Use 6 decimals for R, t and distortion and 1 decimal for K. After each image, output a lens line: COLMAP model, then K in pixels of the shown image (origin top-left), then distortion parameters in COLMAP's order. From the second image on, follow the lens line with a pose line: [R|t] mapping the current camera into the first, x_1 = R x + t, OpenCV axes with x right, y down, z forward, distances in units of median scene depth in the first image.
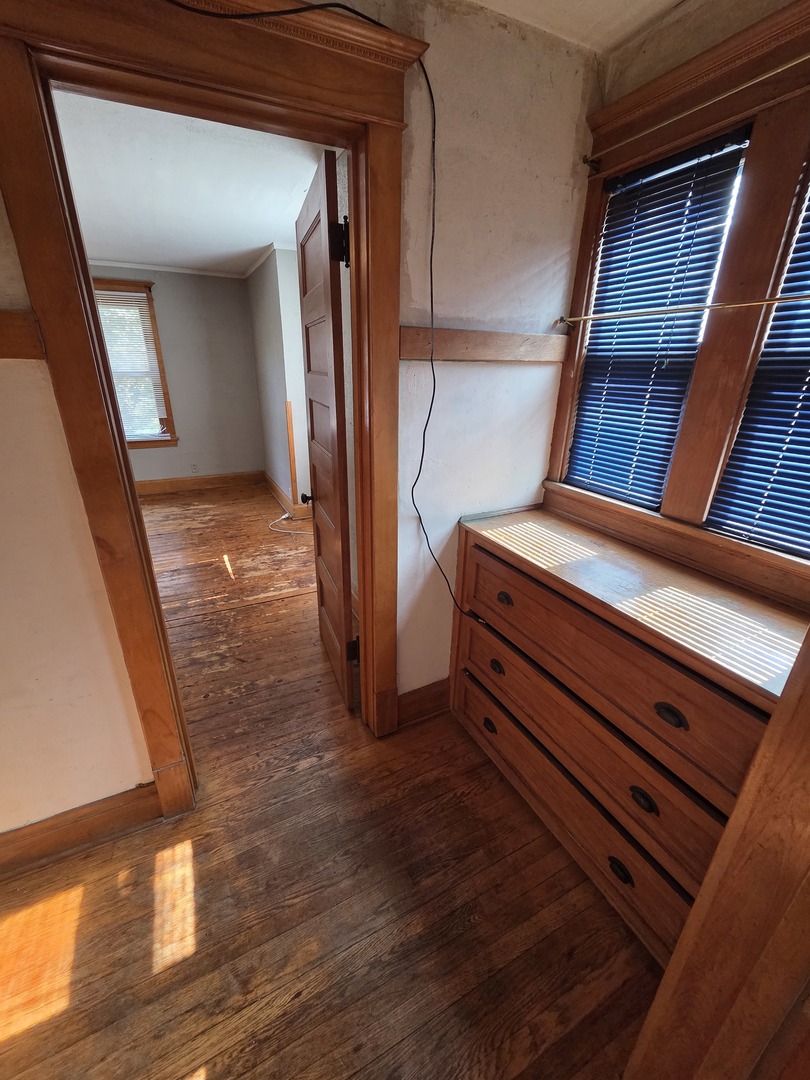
lens RADIAL K [[443.0, 0, 404.4], [0, 443.0, 543.8], [0, 0, 1]] dist [0.005045, -0.000800]
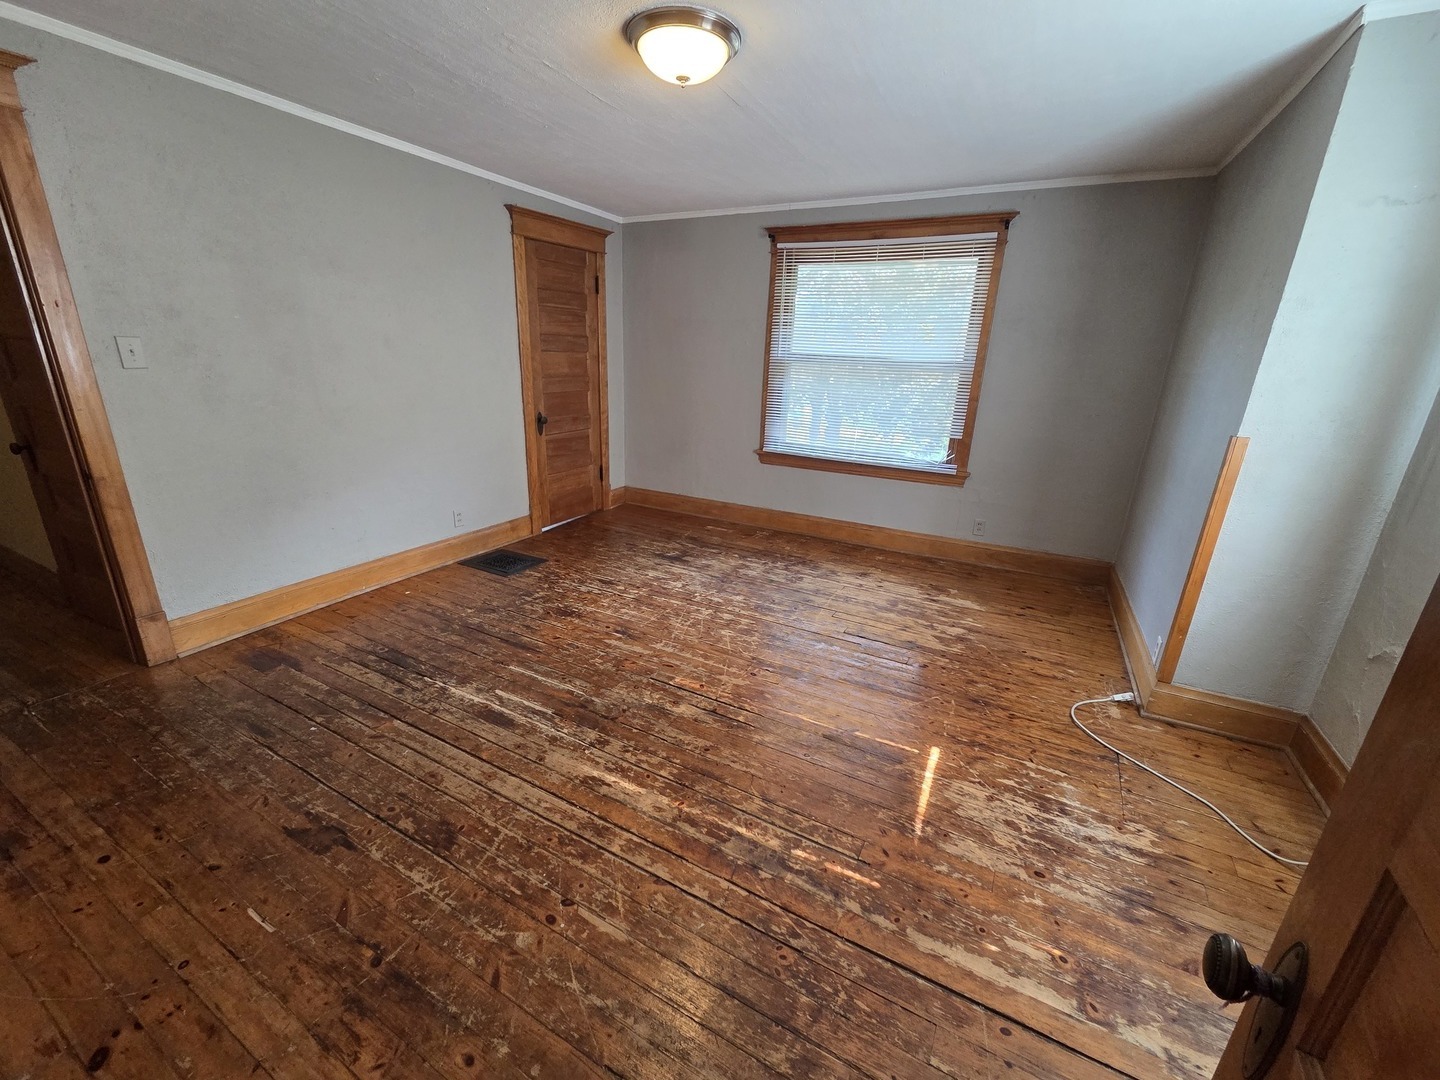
lens RADIAL K [[590.6, 0, 719.0], [0, 590.6, 541.5], [0, 0, 1]] dist [0.005045, -0.000800]
pose [[0.594006, 0.253011, -0.763637, -0.106937], [-0.326079, 0.943502, 0.058959, -0.111271], [0.735411, 0.213983, 0.642948, 0.331632]]
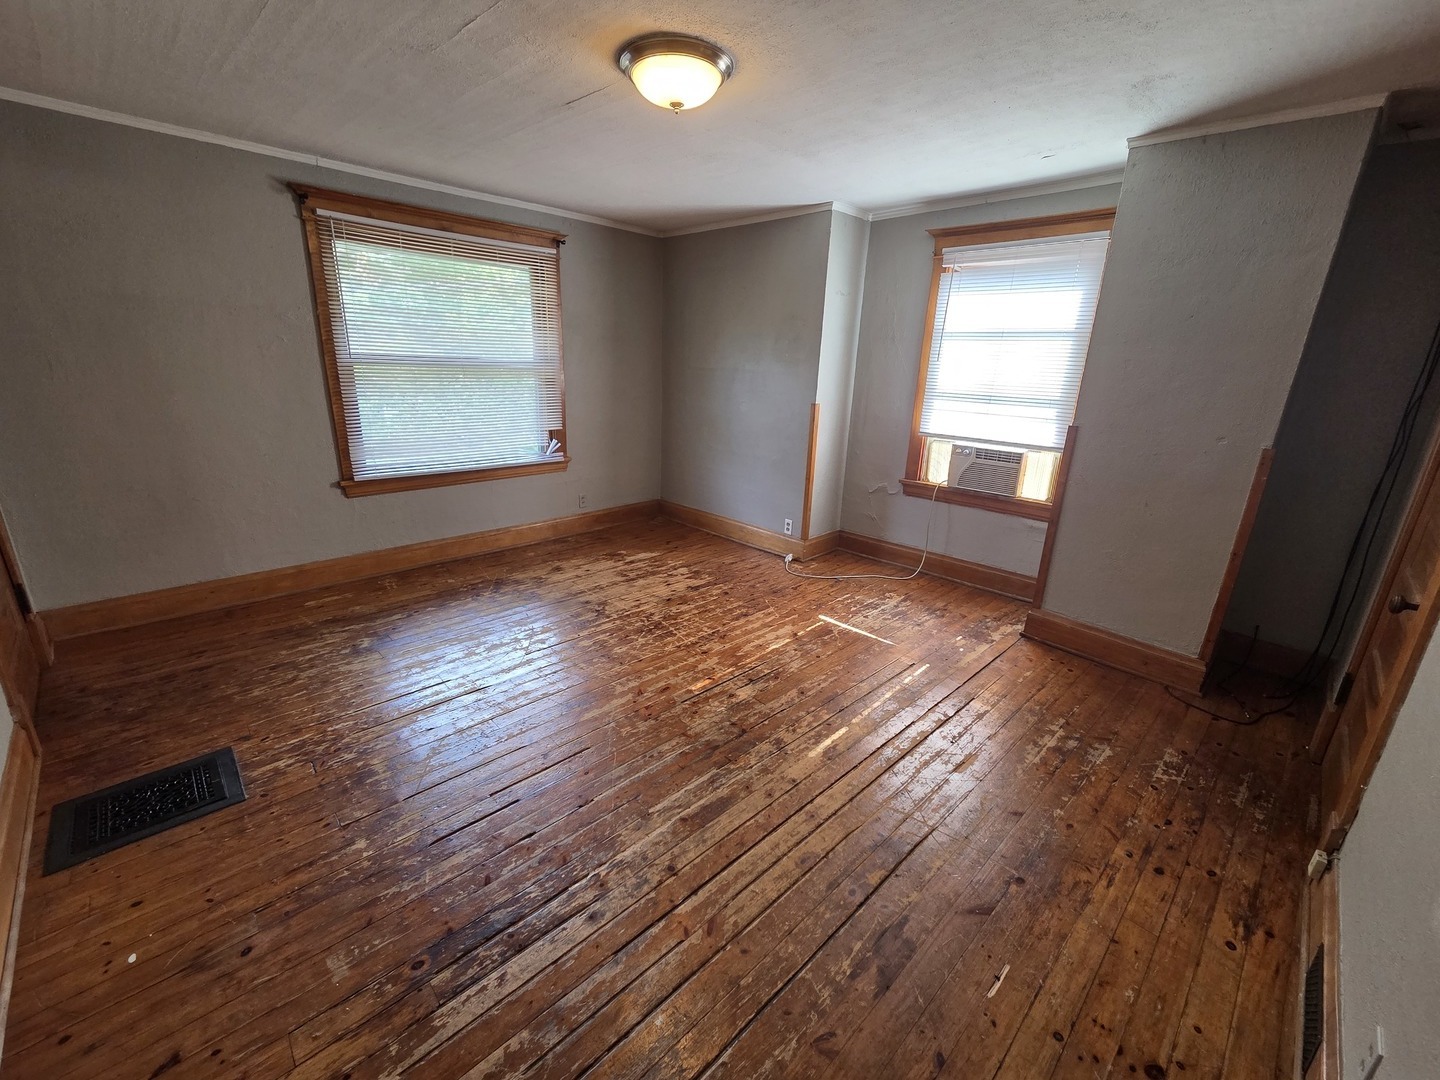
lens RADIAL K [[590.6, 0, 719.0], [0, 590.6, 541.5], [0, 0, 1]] dist [0.005045, -0.000800]
pose [[0.944719, -0.081008, 0.317715, -0.698525], [0.104474, 0.992864, -0.057500, -0.045929], [-0.310790, 0.087514, 0.946441, 0.114969]]
